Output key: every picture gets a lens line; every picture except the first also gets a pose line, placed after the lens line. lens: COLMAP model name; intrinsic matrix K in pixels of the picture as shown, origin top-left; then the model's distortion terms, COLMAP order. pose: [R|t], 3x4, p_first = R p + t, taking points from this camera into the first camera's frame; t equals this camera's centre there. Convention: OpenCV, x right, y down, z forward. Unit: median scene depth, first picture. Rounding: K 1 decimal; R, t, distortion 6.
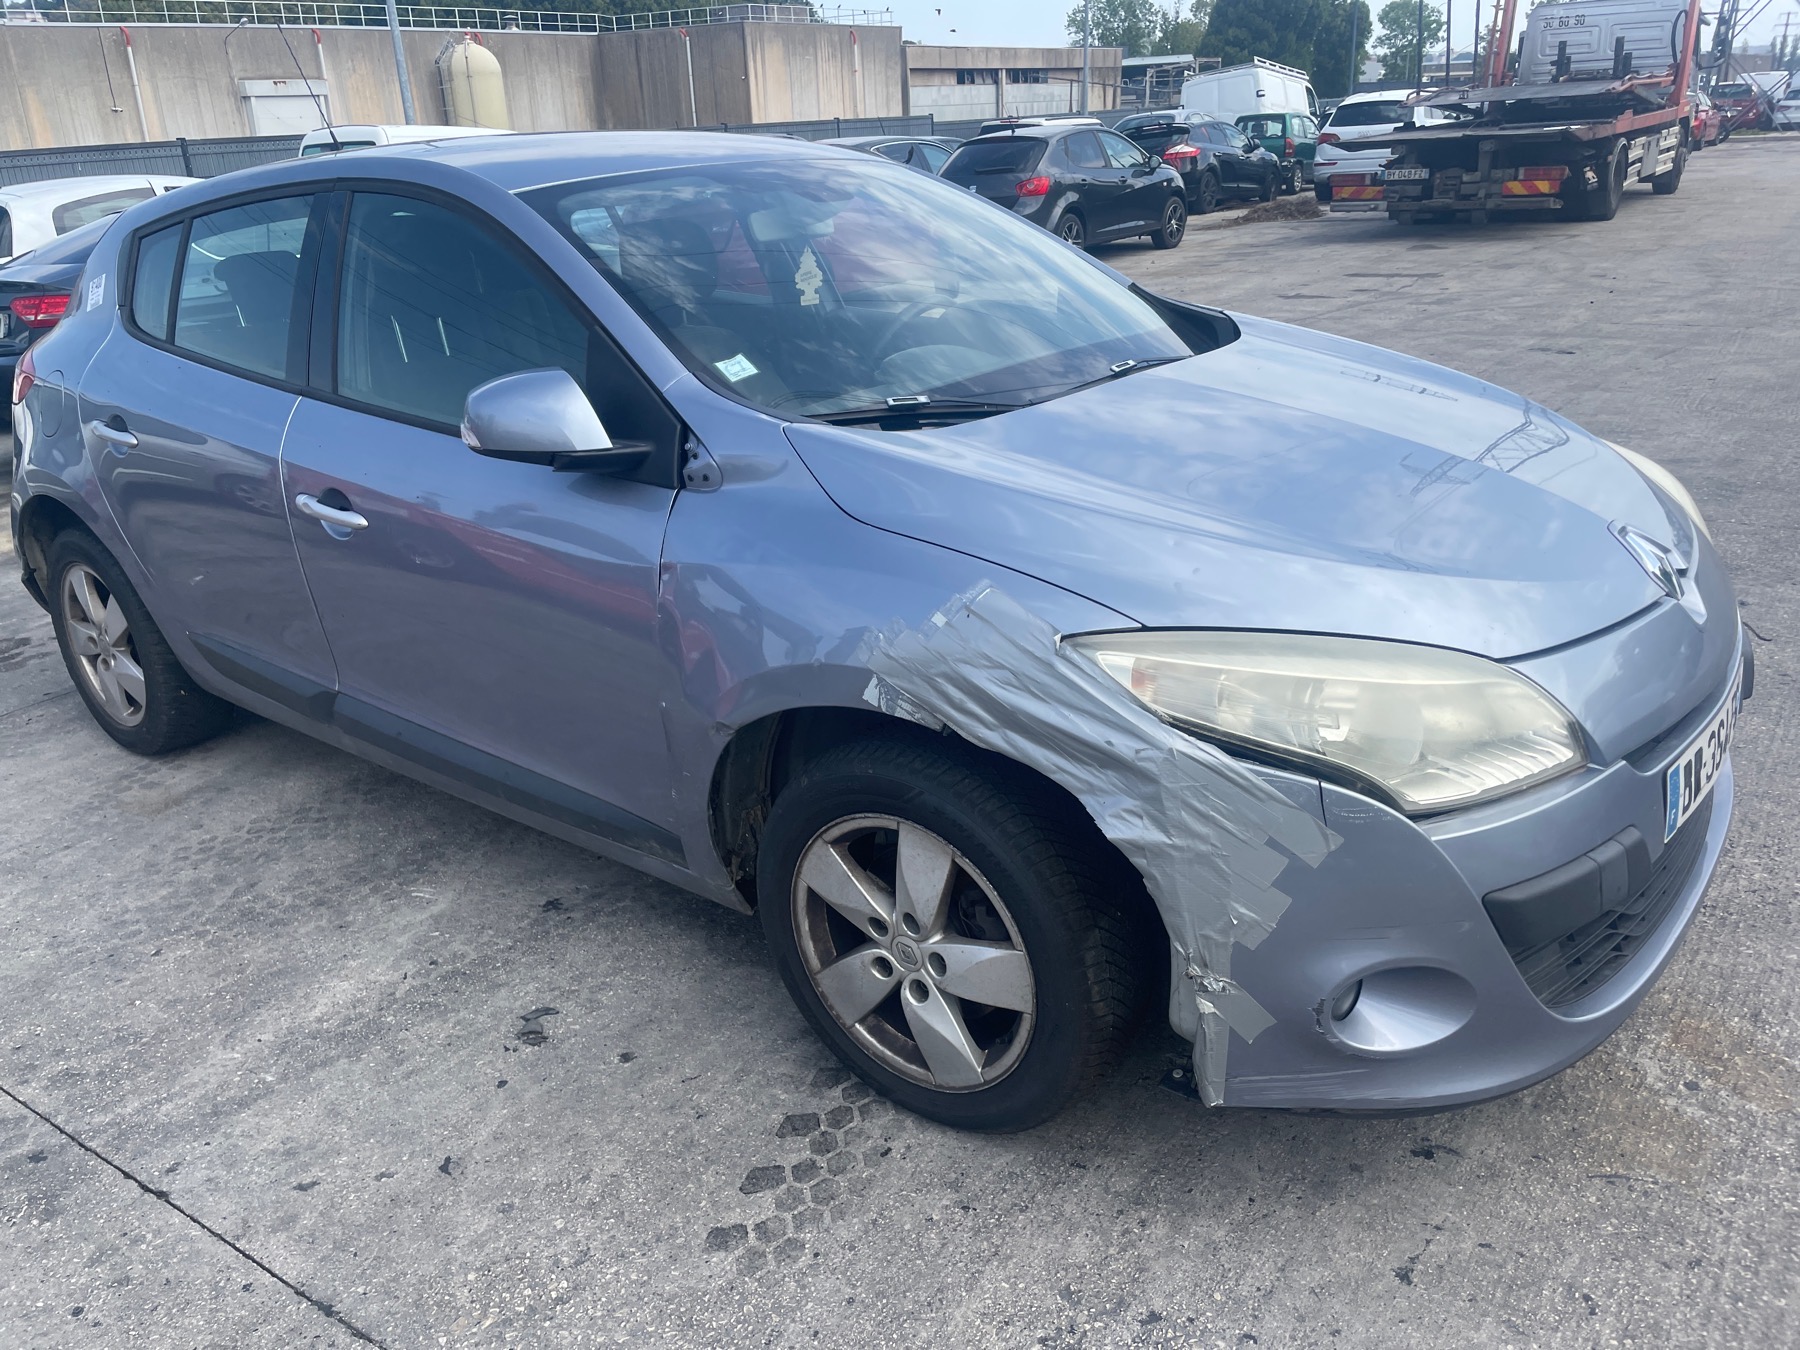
lens RADIAL K [[1359.9, 0, 895.1], [0, 1359.9, 677.5], [0, 0, 1]] dist [0.028768, -0.050153]
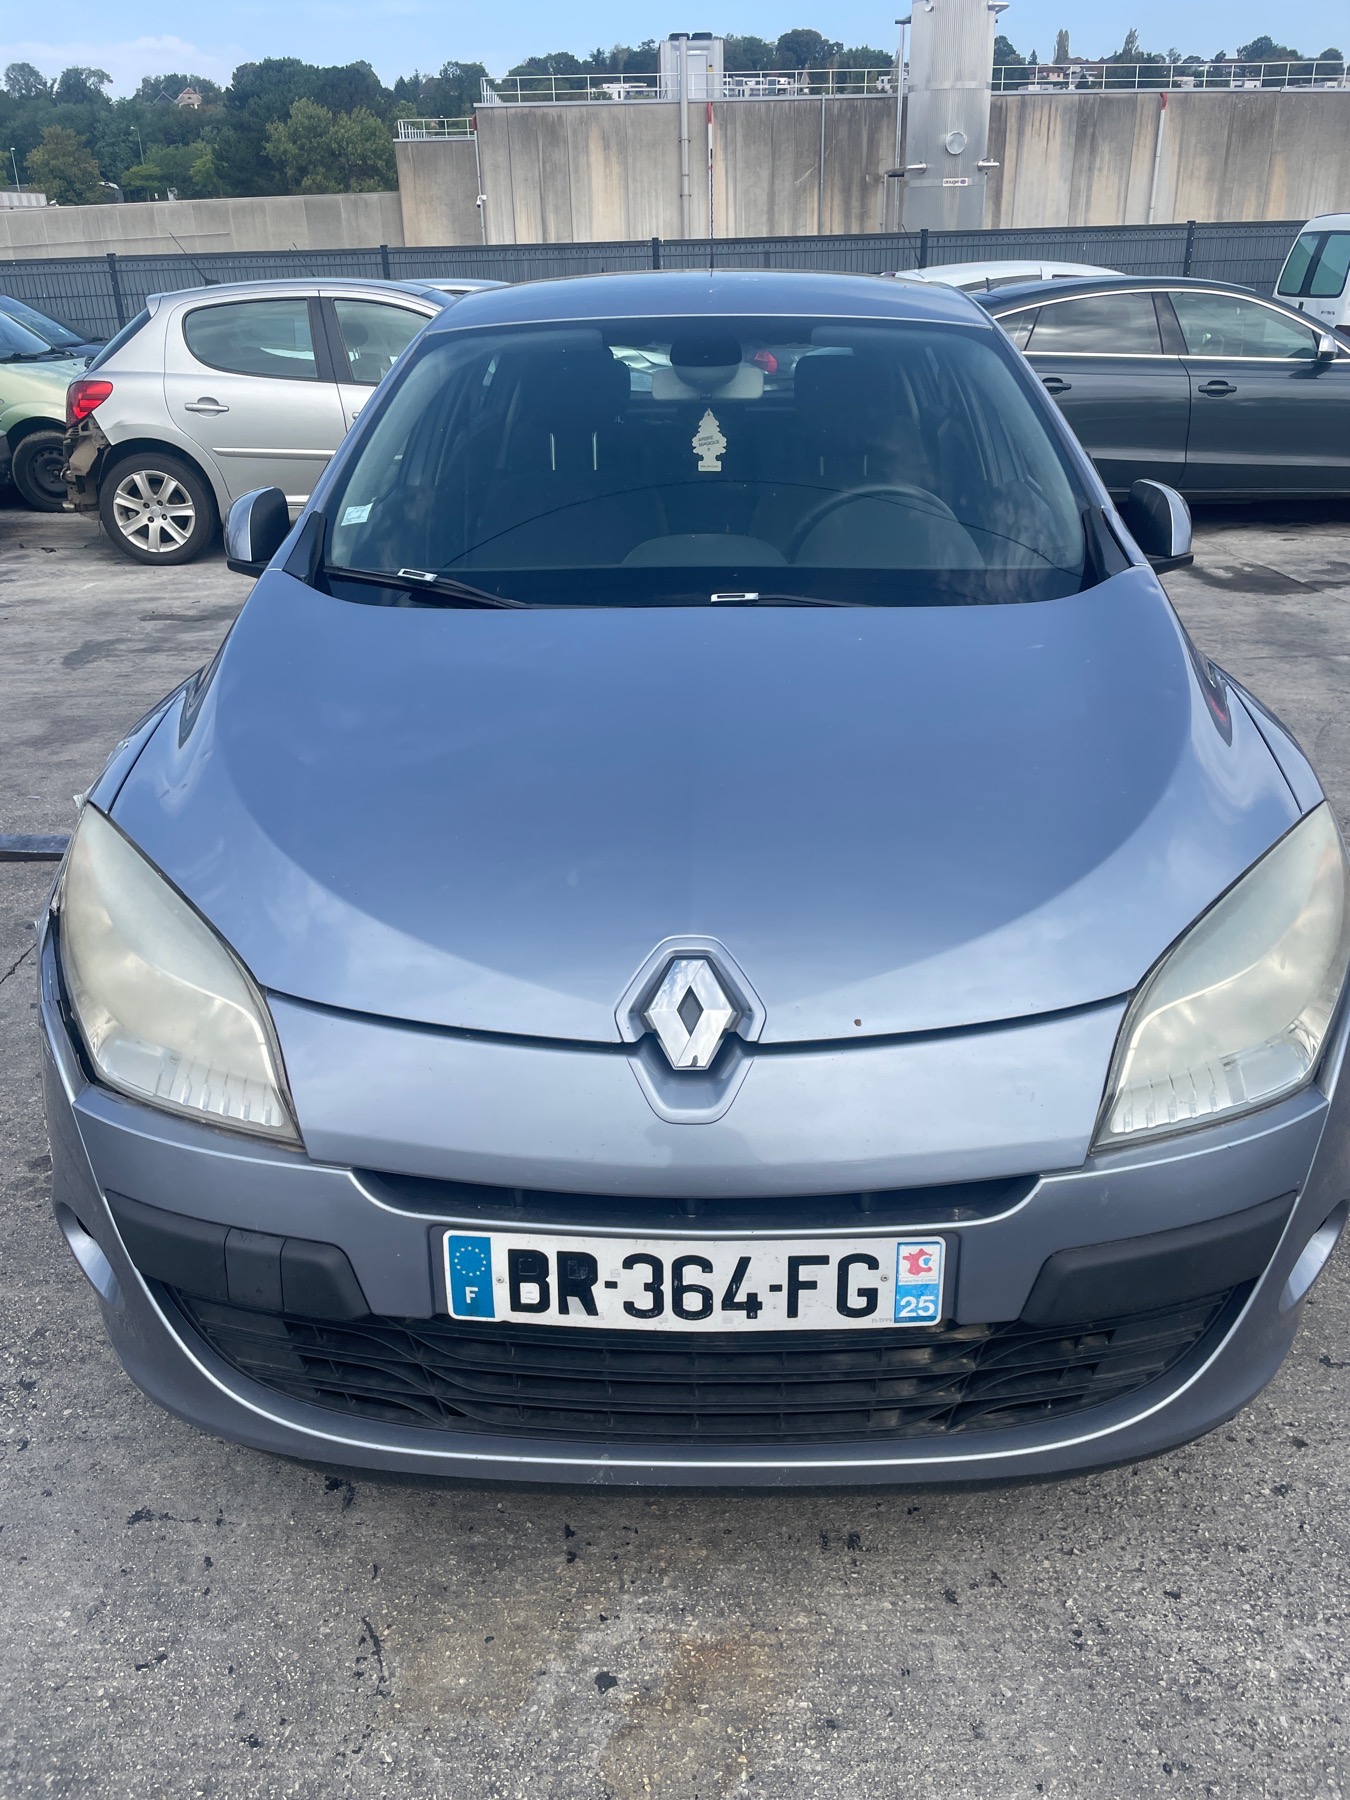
lens RADIAL K [[1359.9, 0, 669.7], [0, 1359.9, 897.7], [0, 0, 1]] dist [0.028768, -0.050153]
pose [[0.608098, 0.372868, -0.700847, 0.921501], [-0.306875, 0.924612, 0.225654, -0.265643], [0.732151, 0.077853, 0.676679, 0.458811]]
